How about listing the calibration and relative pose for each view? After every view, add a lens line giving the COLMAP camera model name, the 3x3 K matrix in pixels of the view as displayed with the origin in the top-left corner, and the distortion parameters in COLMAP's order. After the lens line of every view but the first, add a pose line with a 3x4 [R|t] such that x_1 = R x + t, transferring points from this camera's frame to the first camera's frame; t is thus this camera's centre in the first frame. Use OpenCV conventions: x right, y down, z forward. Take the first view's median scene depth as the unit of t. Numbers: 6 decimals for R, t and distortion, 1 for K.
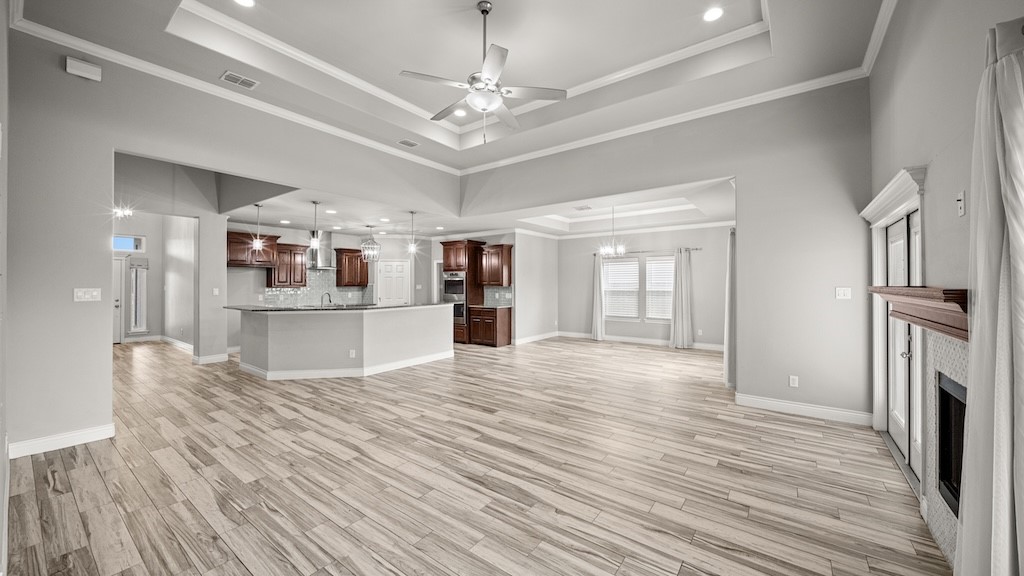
lens RADIAL K [[369.6, 0, 526.2], [0, 369.6, 284.2], [0, 0, 1]] dist [0.002582, -0.002587]
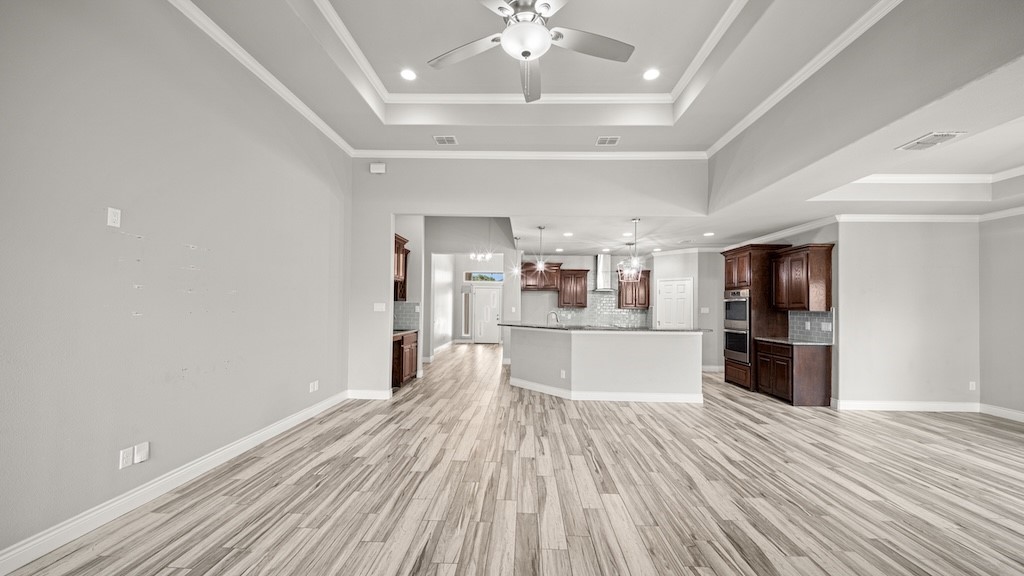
lens RADIAL K [[369.6, 0, 518.6], [0, 369.6, 296.5], [0, 0, 1]] dist [0.002582, -0.002587]
pose [[0.555445, -0.012424, -0.831461, 0.311703], [-0.017232, 0.999502, -0.026446, 0.011065], [0.831375, 0.029017, 0.554954, 0.394186]]
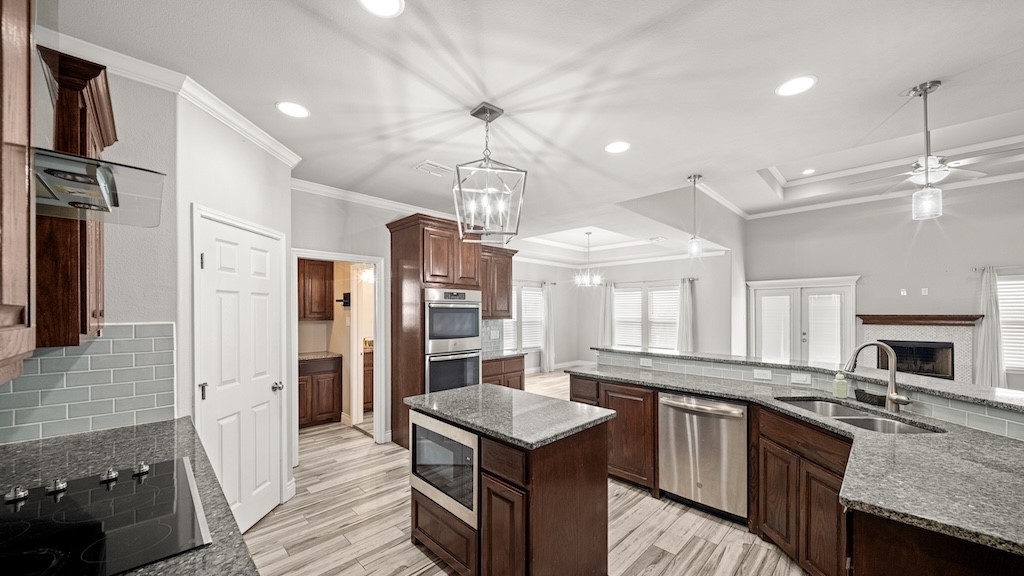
lens RADIAL K [[369.6, 0, 516.6], [0, 369.6, 311.9], [0, 0, 1]] dist [0.002582, -0.002587]
pose [[0.168196, -0.001335, 0.985753, -1.099593], [0.004851, 0.999988, 0.000526, -0.010148], [-0.985742, 0.004693, 0.168200, 1.477144]]
